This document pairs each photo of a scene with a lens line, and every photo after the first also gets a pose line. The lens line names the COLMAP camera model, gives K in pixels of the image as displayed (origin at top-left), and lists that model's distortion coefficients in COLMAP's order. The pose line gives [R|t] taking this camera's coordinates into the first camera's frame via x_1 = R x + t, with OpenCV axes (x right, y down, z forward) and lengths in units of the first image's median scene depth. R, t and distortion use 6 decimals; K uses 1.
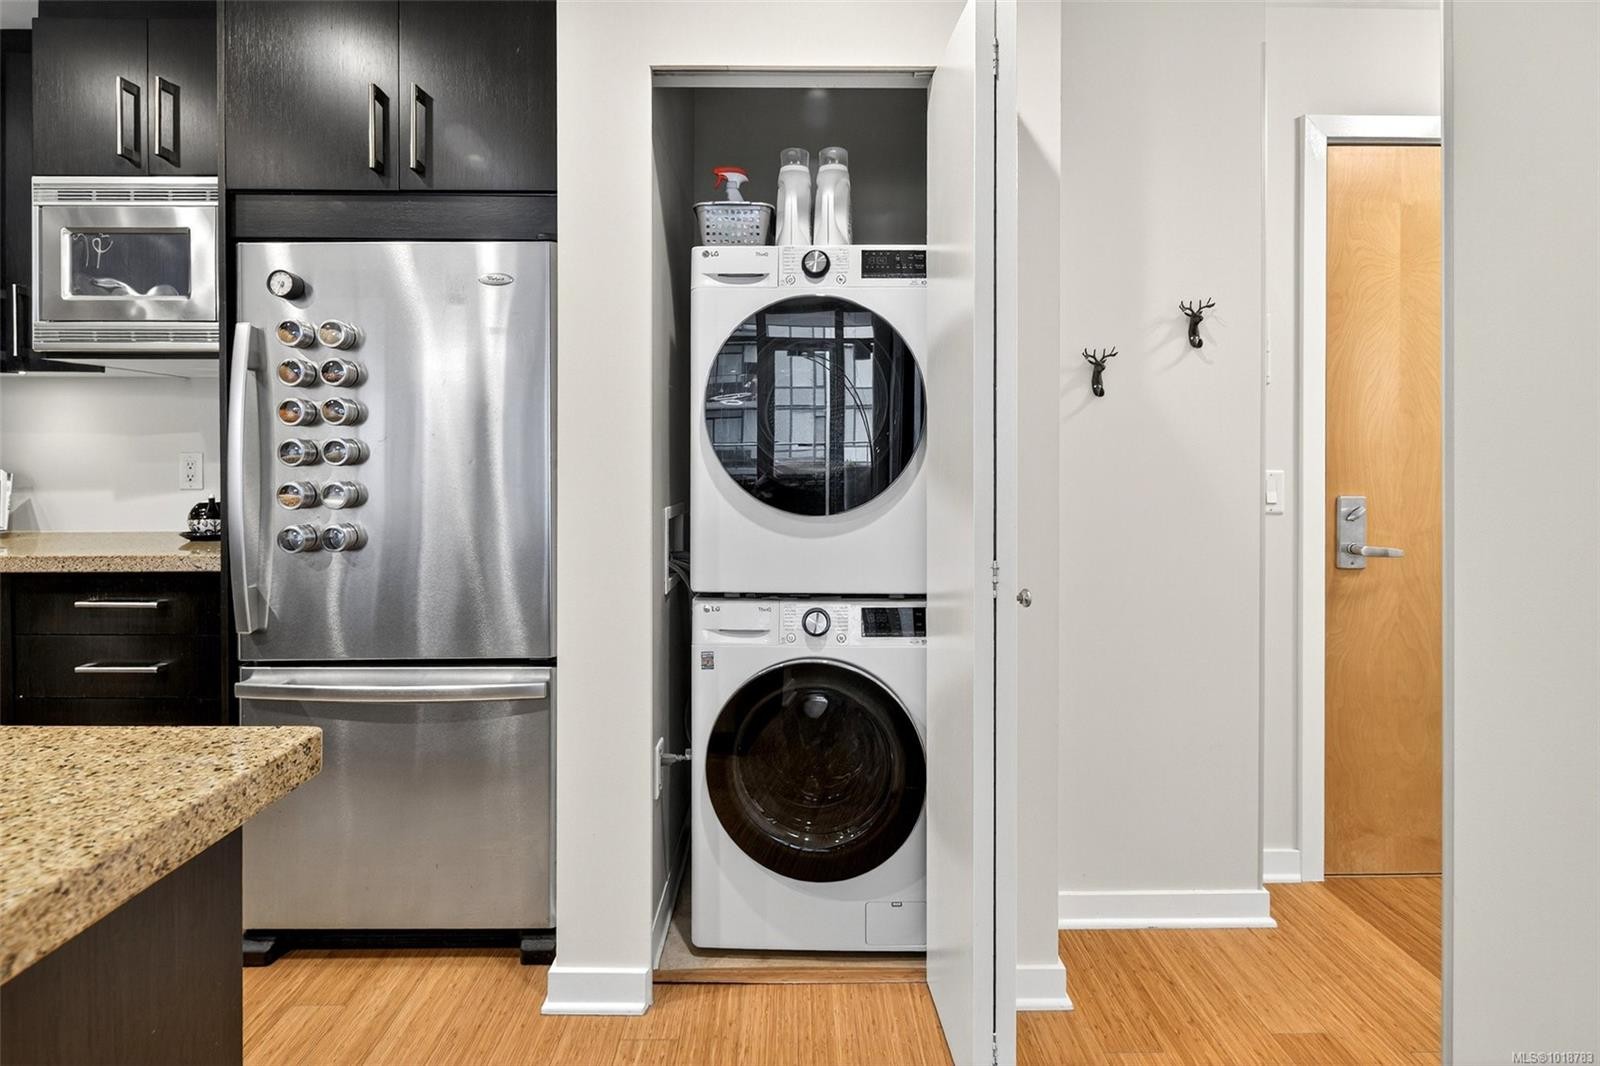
lens RADIAL K [[775.8, 0, 798.8], [0, 775.8, 456.2], [0, 0, 1]] dist [0.011017, -0.007706]
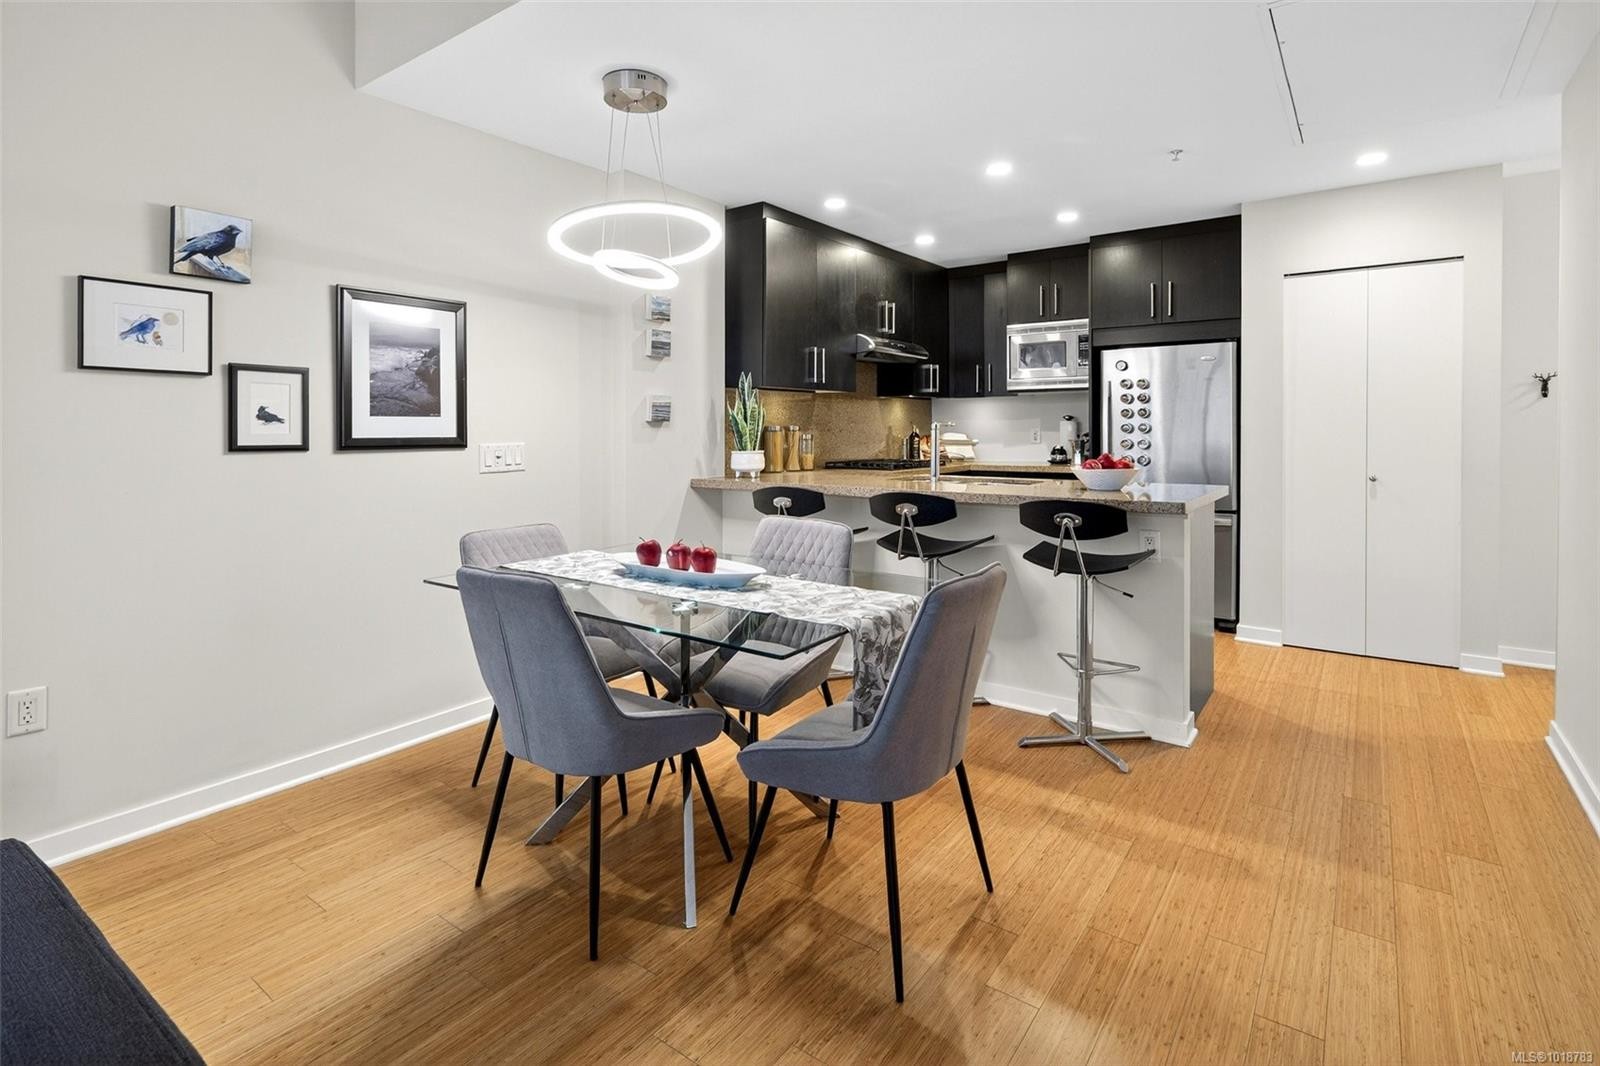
lens RADIAL K [[775.8, 0, 810.3], [0, 775.8, 426.9], [0, 0, 1]] dist [0.011017, -0.007706]
pose [[0.809783, -0.005706, -0.586702, 0.036024], [0.006028, 0.999981, -0.001405, -0.009758], [0.586699, -0.002399, 0.809802, -1.584224]]
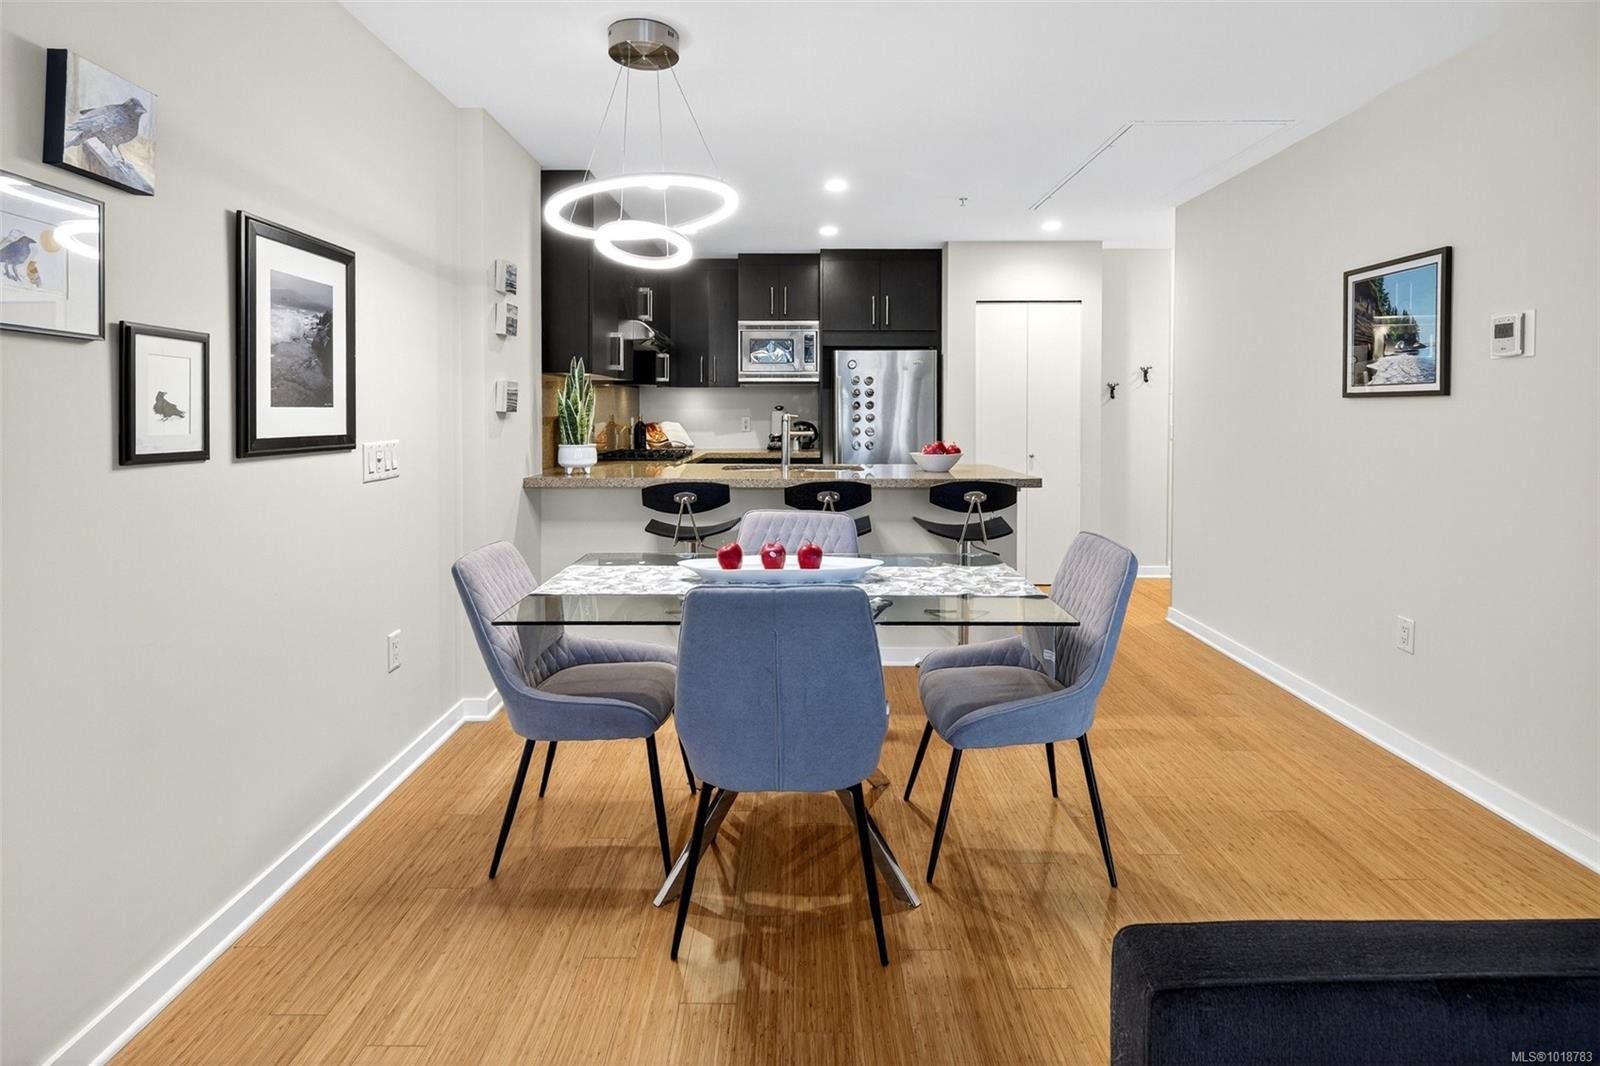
lens RADIAL K [[775.8, 0, 798.3], [0, 775.8, 421.8], [0, 0, 1]] dist [0.011017, -0.007706]
pose [[0.999947, -0.000140, -0.010326, -0.740661], [0.000288, 0.999896, 0.014387, -0.030135], [0.010323, -0.014389, 0.999843, -1.870097]]
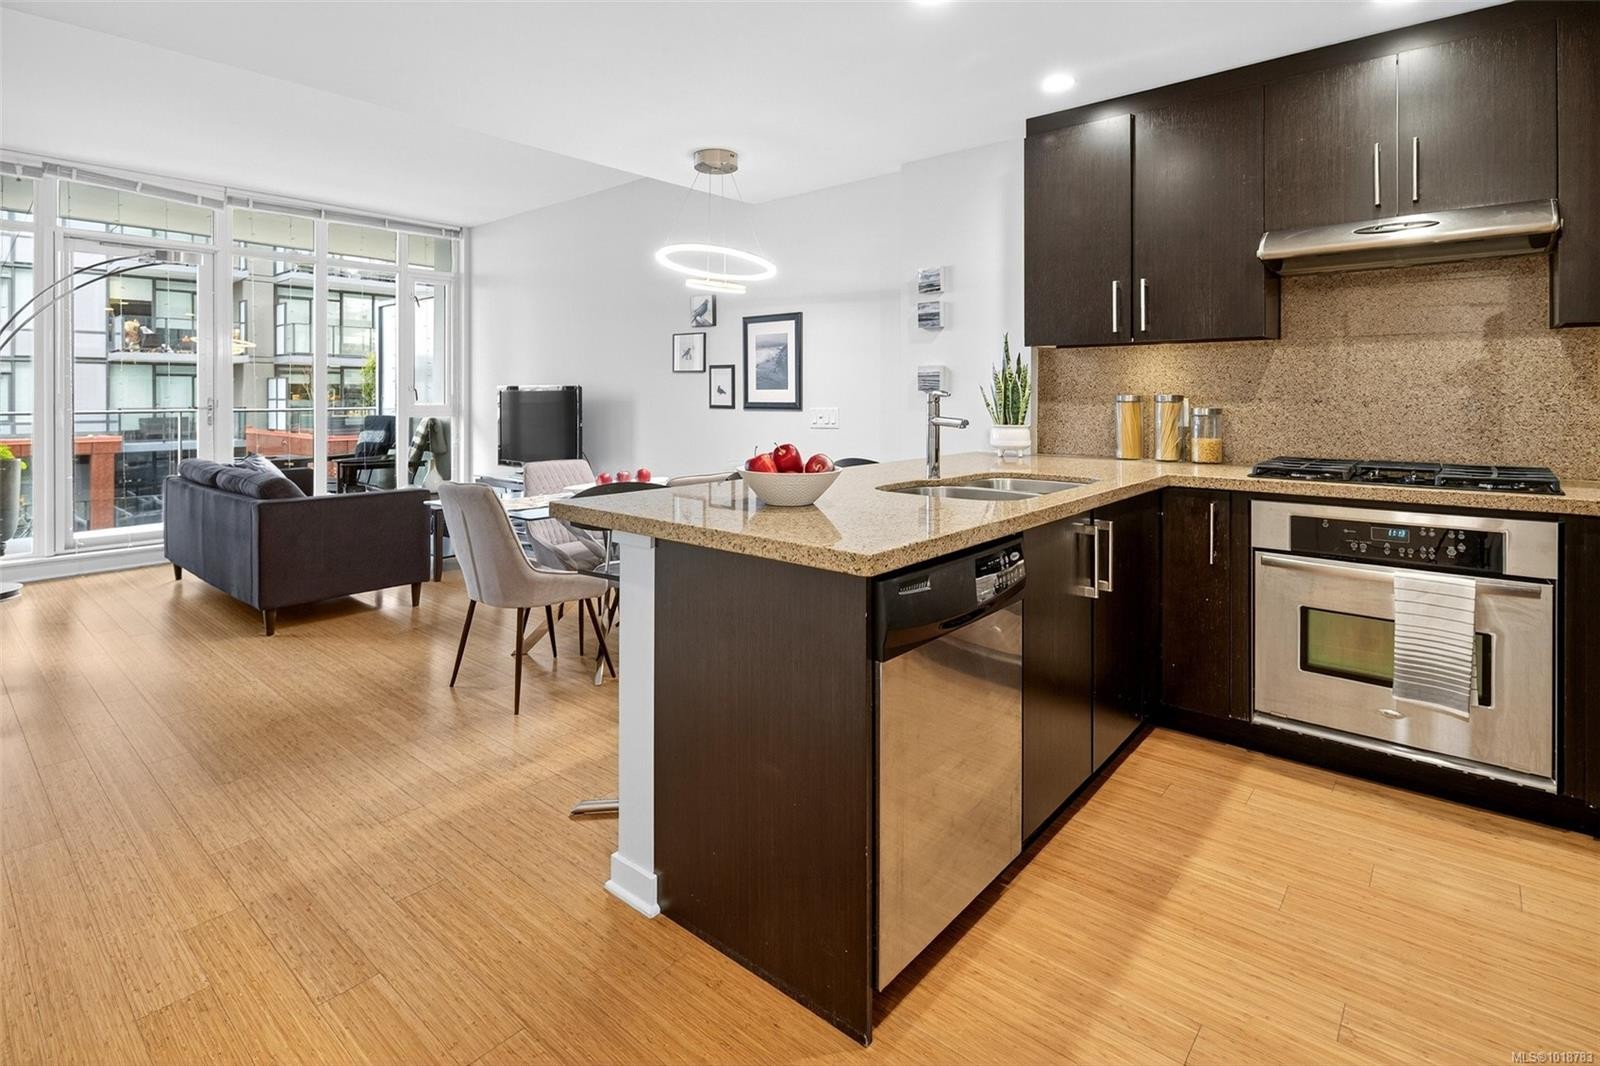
lens RADIAL K [[775.8, 0, 802.8], [0, 775.8, 391.1], [0, 0, 1]] dist [0.011017, -0.007706]
pose [[-0.648466, -0.001661, -0.761241, 0.316194], [0.003792, 0.999978, -0.005412, -0.017317], [0.761234, -0.006396, -0.648446, 0.708104]]
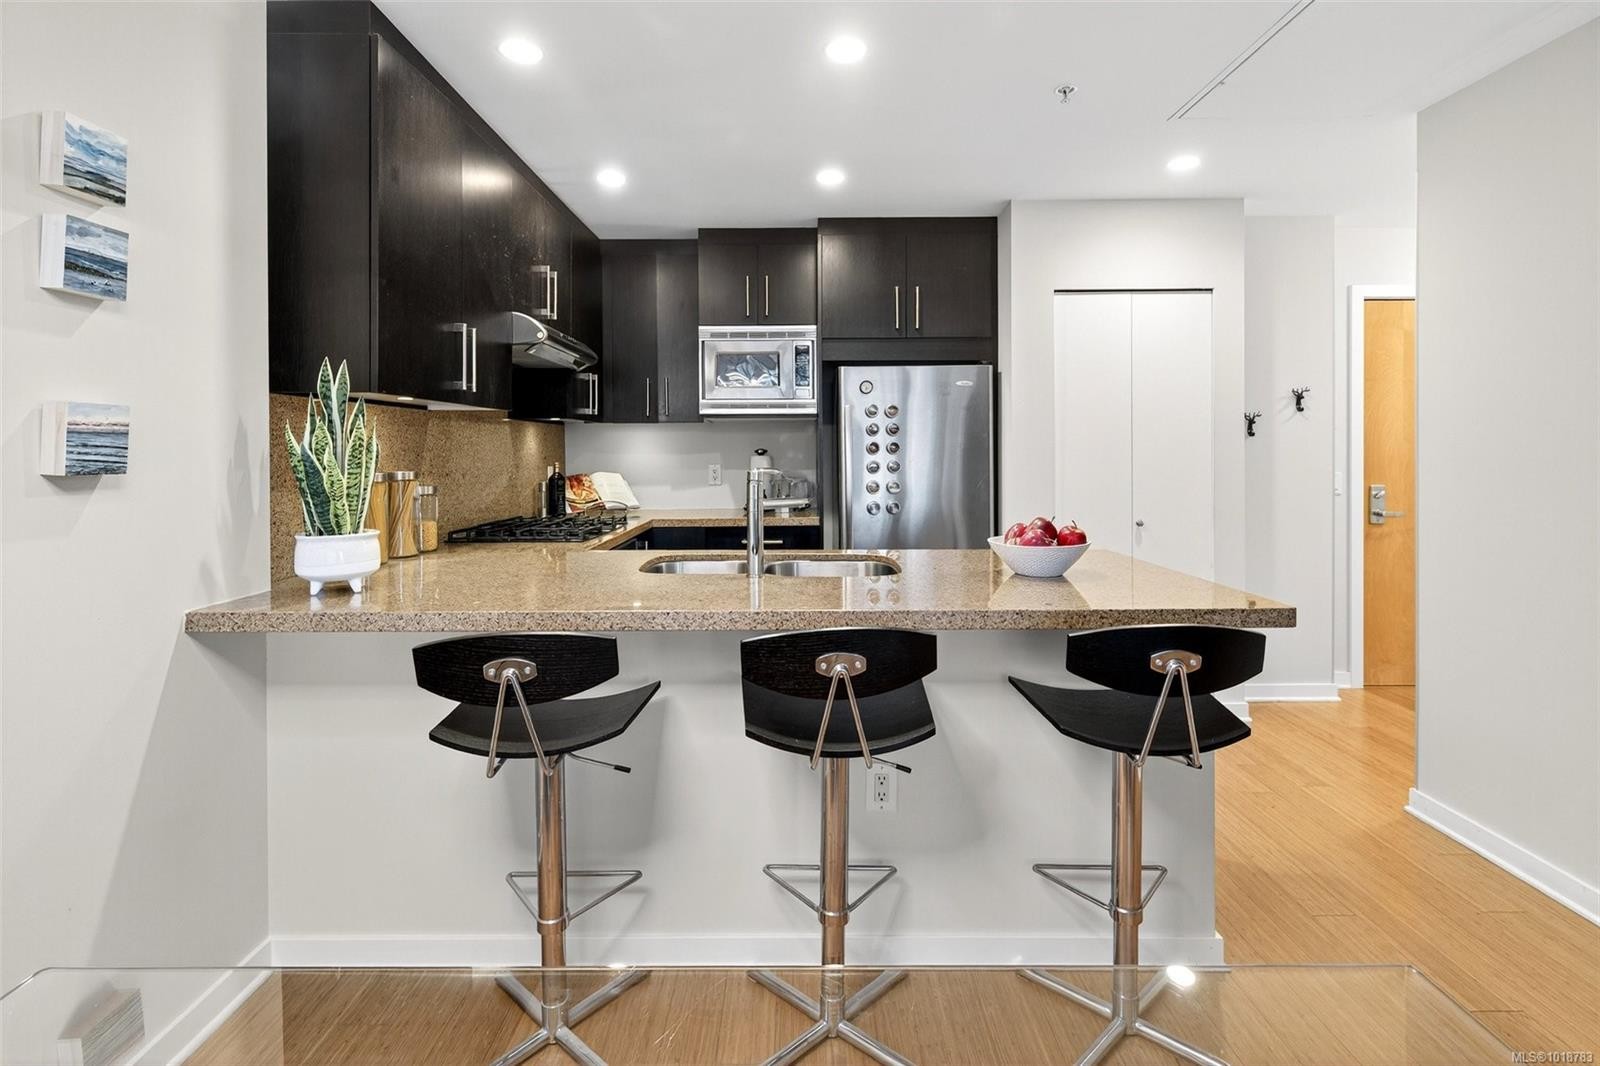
lens RADIAL K [[775.8, 0, 798.1], [0, 775.8, 453.8], [0, 0, 1]] dist [0.011017, -0.007706]
pose [[0.999946, -0.005968, -0.008471, -0.725935], [0.006008, 0.999971, 0.004690, -0.045613], [0.008443, -0.004740, 0.999953, -0.962829]]
